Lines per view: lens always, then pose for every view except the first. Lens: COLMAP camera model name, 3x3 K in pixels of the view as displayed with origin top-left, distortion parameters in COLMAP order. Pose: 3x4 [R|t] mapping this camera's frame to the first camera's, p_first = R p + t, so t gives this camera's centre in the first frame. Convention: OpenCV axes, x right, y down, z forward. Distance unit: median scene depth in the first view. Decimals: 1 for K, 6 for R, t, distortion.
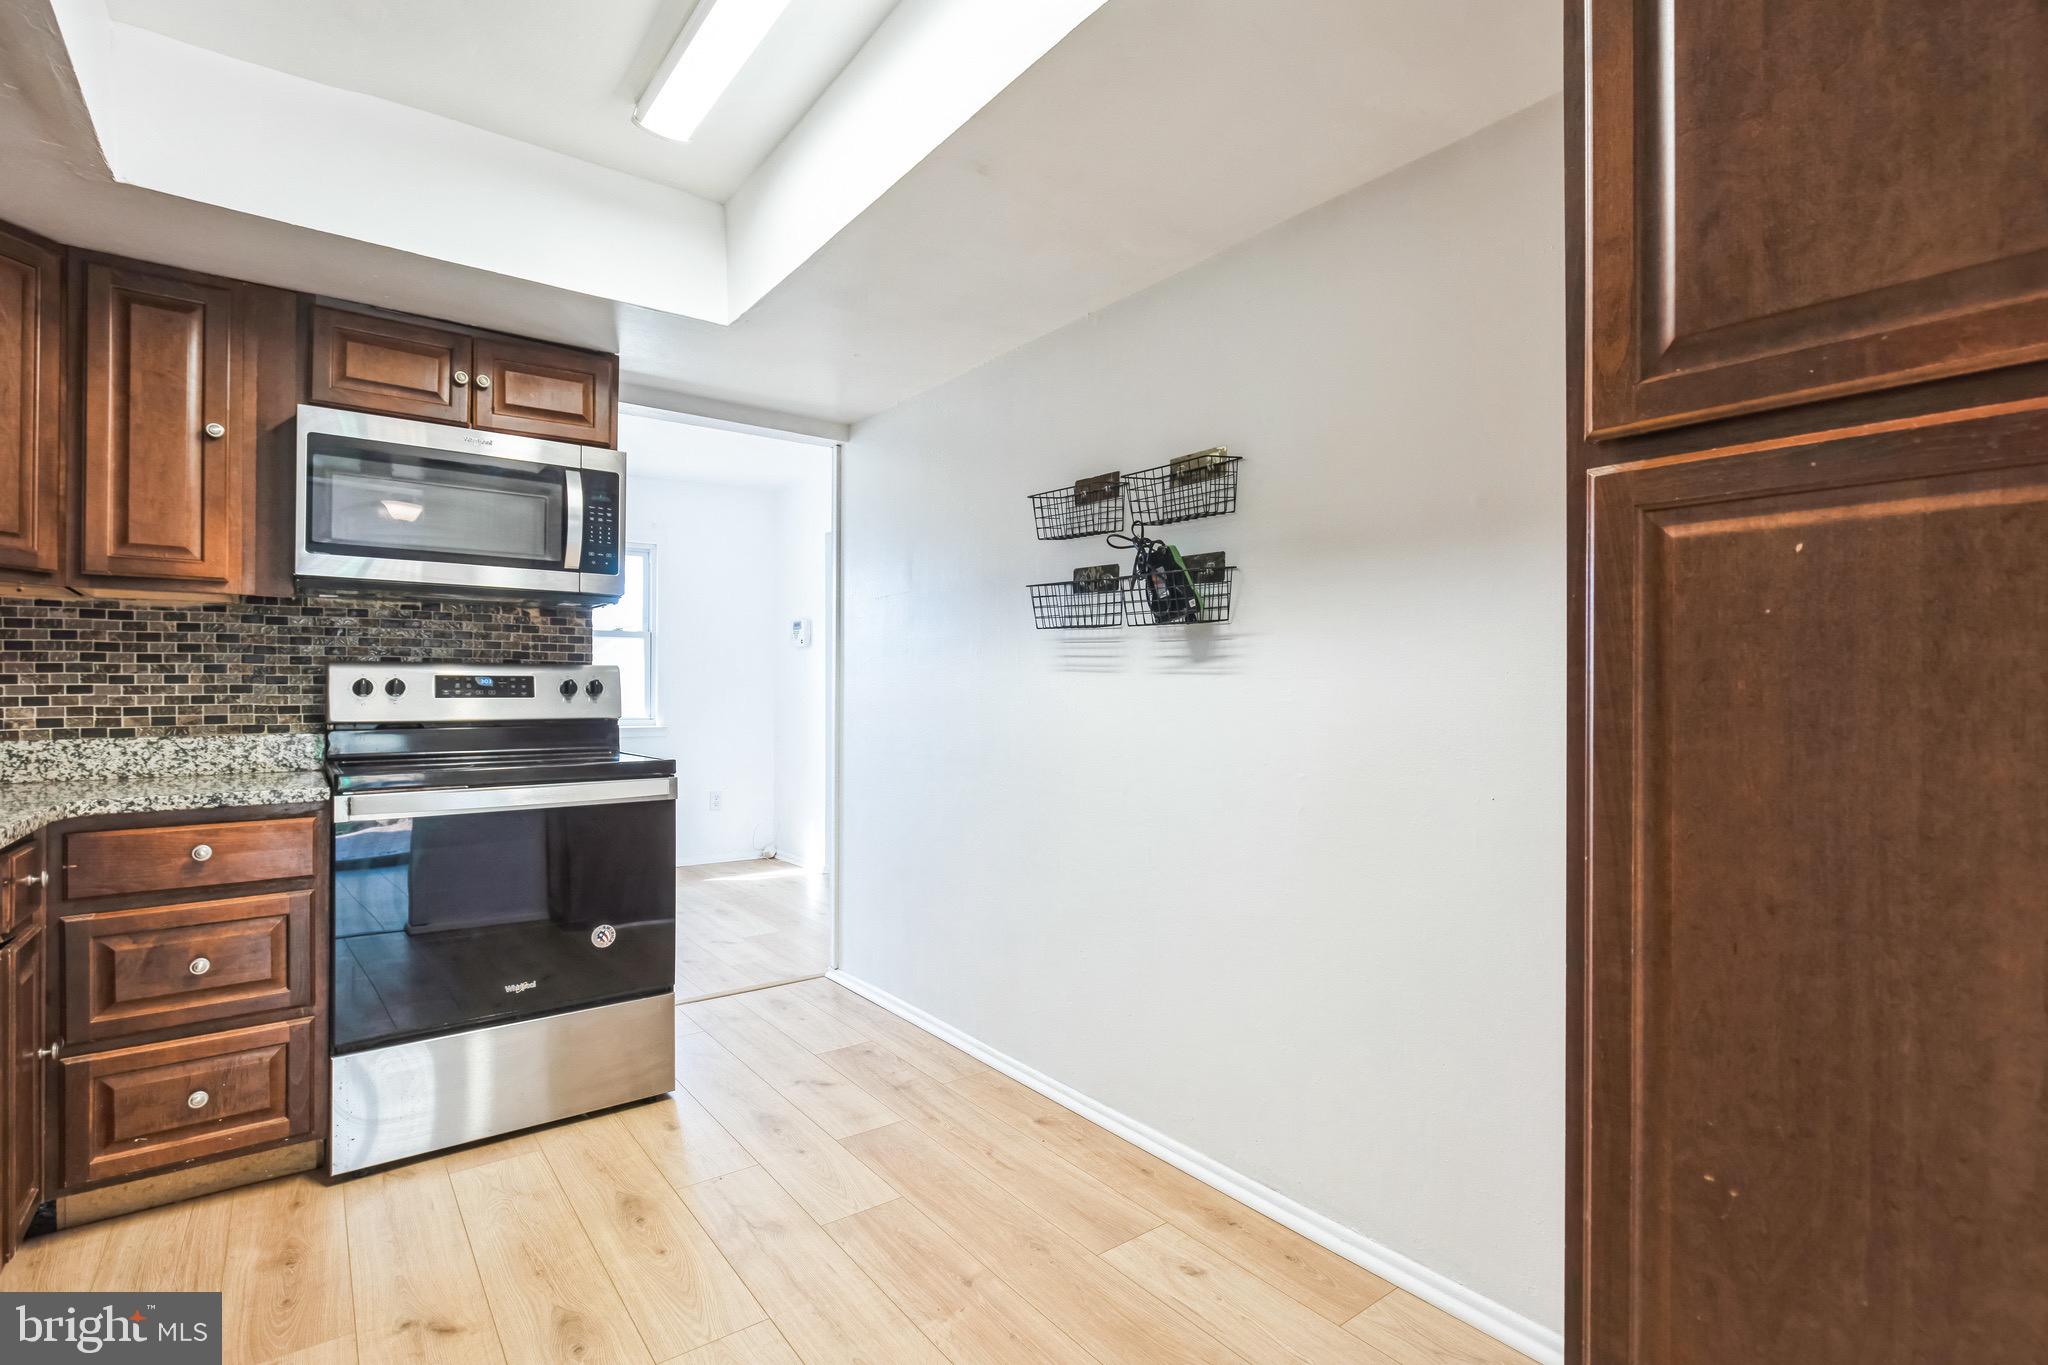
lens RADIAL K [[970.9, 0, 1018.8], [0, 970.9, 685.6], [0, 0, 1]] dist [0.006851, -0.005744]
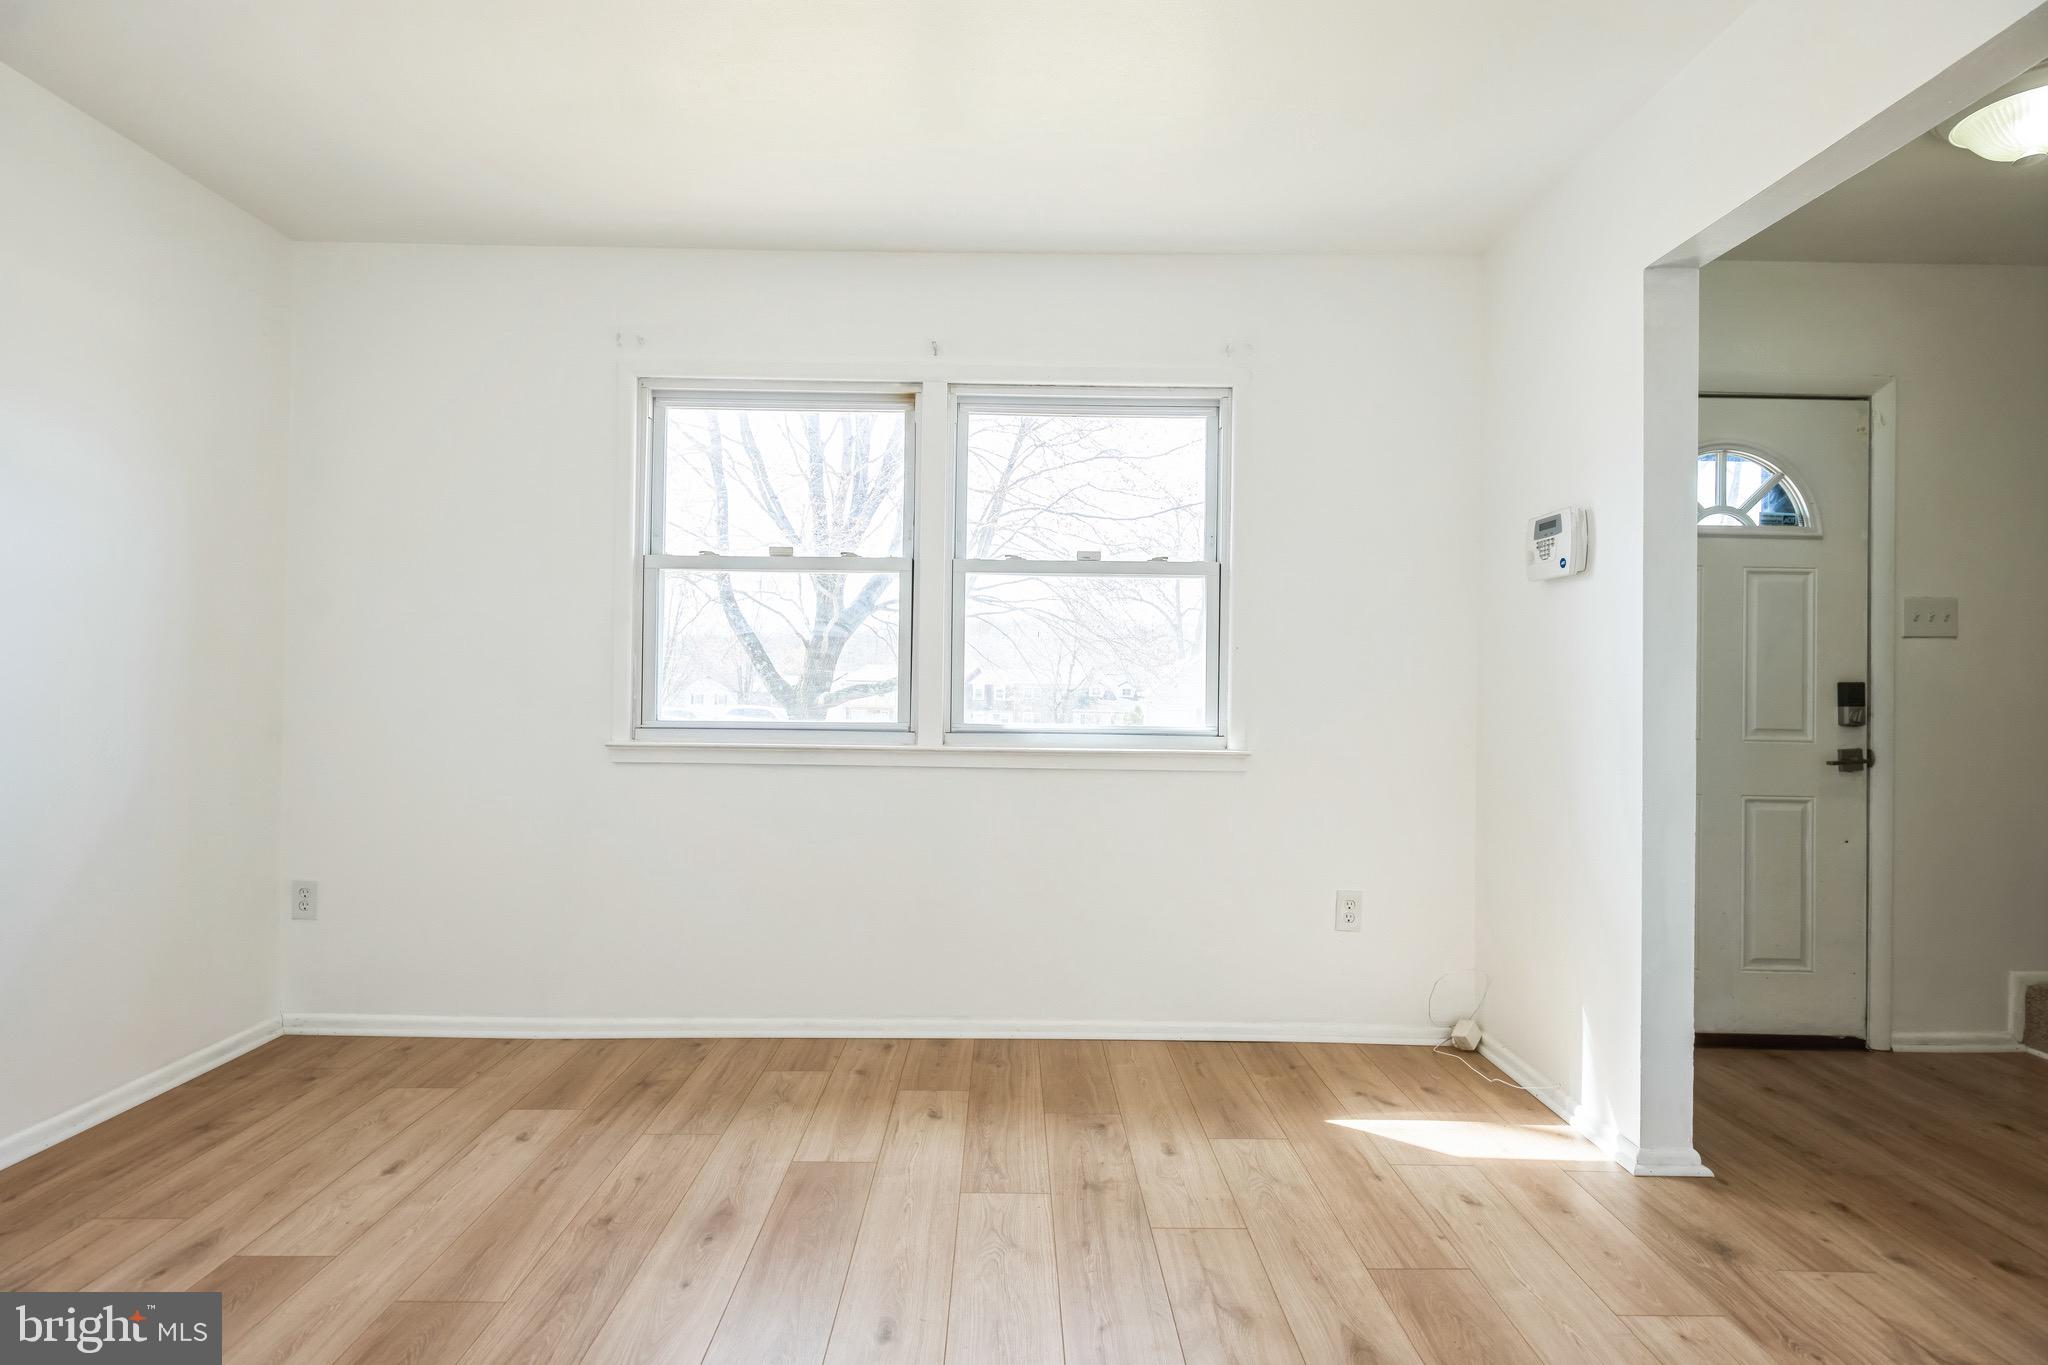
lens RADIAL K [[970.9, 0, 1016.2], [0, 970.9, 675.6], [0, 0, 1]] dist [0.006851, -0.005744]
pose [[0.800674, 0.007804, -0.599049, -0.161773], [-0.009130, 0.999958, 0.000824, 0.003644], [0.599031, 0.004810, 0.800712, 0.533498]]
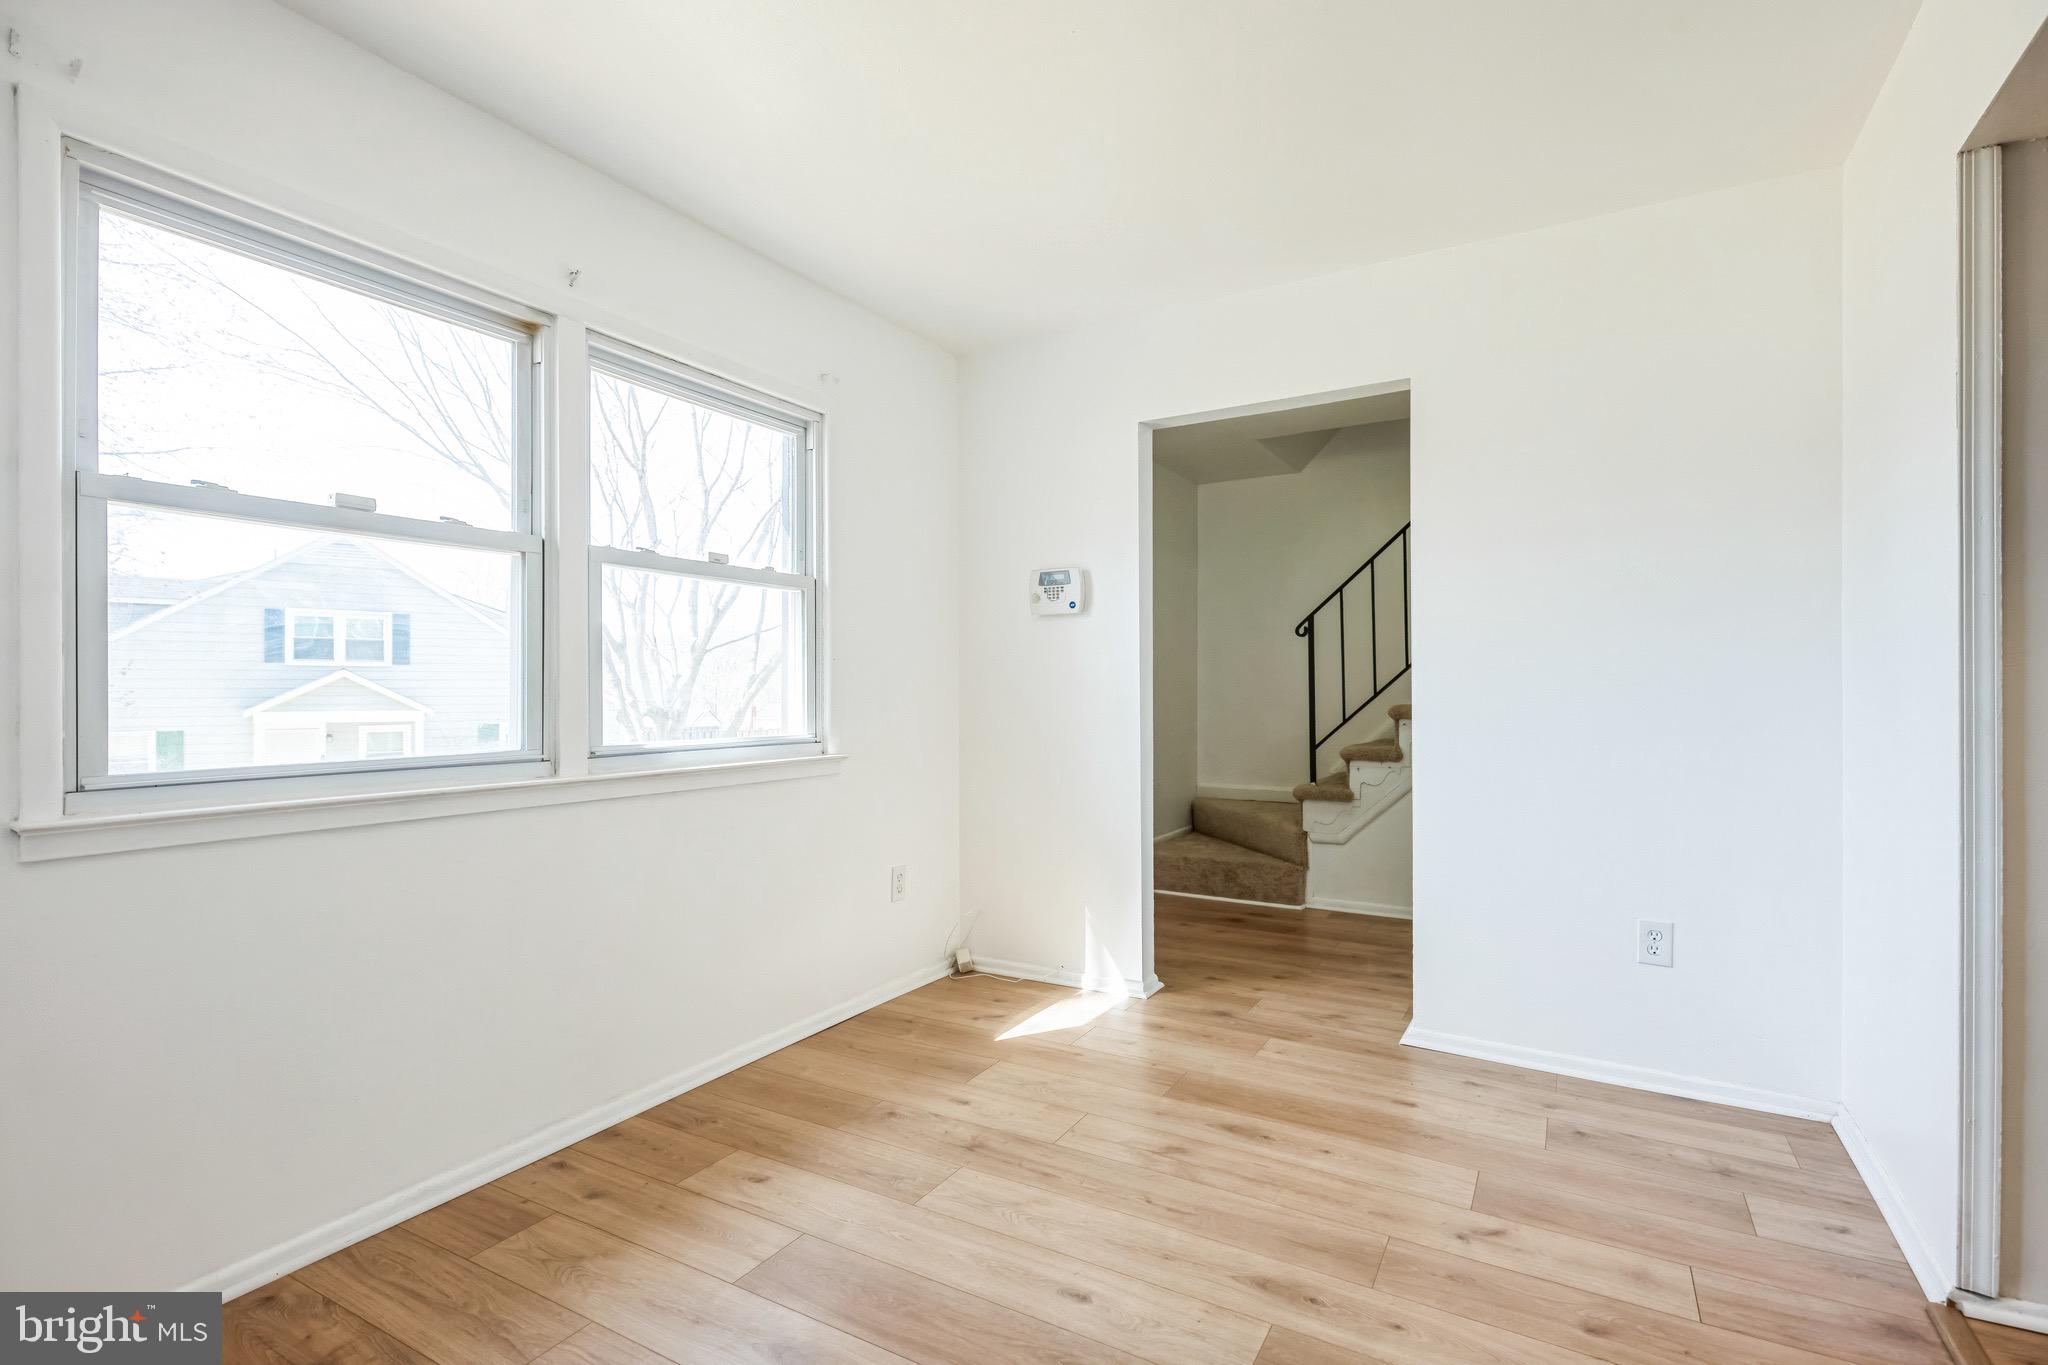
lens RADIAL K [[970.9, 0, 1029.2], [0, 970.9, 689.8], [0, 0, 1]] dist [0.006851, -0.005744]
pose [[0.919230, -0.001629, 0.393718, -0.480602], [-0.001718, 0.999965, 0.008150, 0.001366], [-0.393717, -0.008168, 0.919195, 0.465750]]
